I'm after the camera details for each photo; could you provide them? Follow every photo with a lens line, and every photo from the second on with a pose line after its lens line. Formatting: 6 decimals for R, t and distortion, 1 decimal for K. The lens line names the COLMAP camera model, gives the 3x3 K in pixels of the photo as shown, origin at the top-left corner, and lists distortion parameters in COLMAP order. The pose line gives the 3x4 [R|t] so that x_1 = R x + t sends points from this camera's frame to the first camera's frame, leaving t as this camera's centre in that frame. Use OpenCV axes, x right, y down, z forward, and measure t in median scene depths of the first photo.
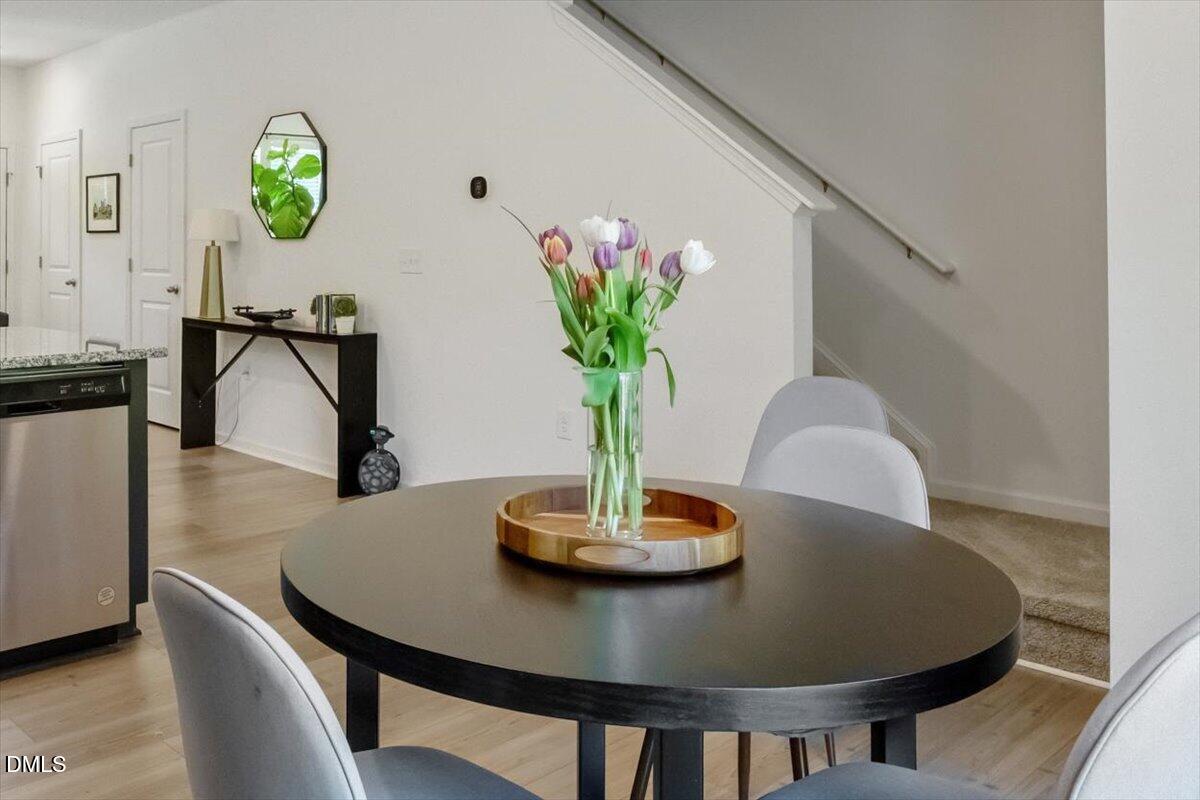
lens RADIAL K [[1158.7, 0, 596.5], [0, 1158.7, 371.1], [0, 0, 1]] dist [0.011781, 0.009754]
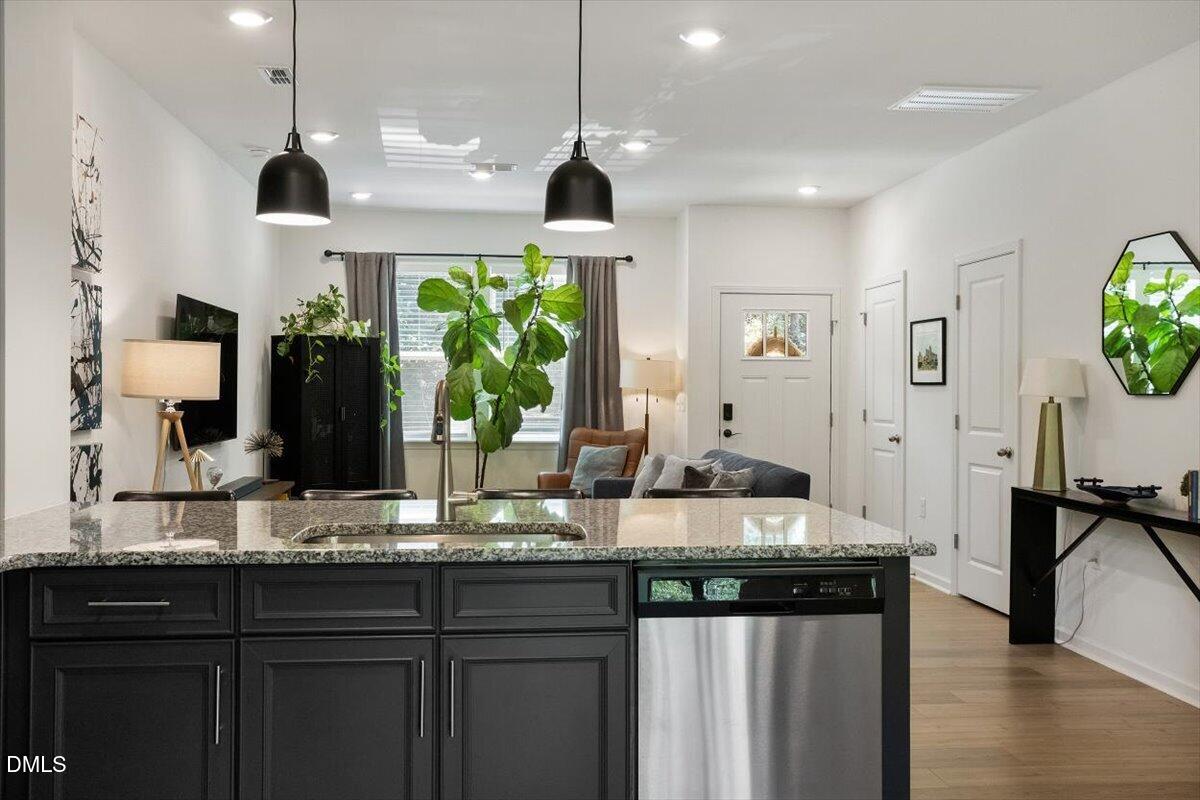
lens RADIAL K [[1158.7, 0, 596.5], [0, 1158.7, 371.1], [0, 0, 1]] dist [0.011781, 0.009754]
pose [[0.727691, 0.006149, -0.685878, -0.004691], [-0.085837, 0.992915, -0.082169, -0.034413], [0.680513, 0.118668, 0.723063, 0.186197]]
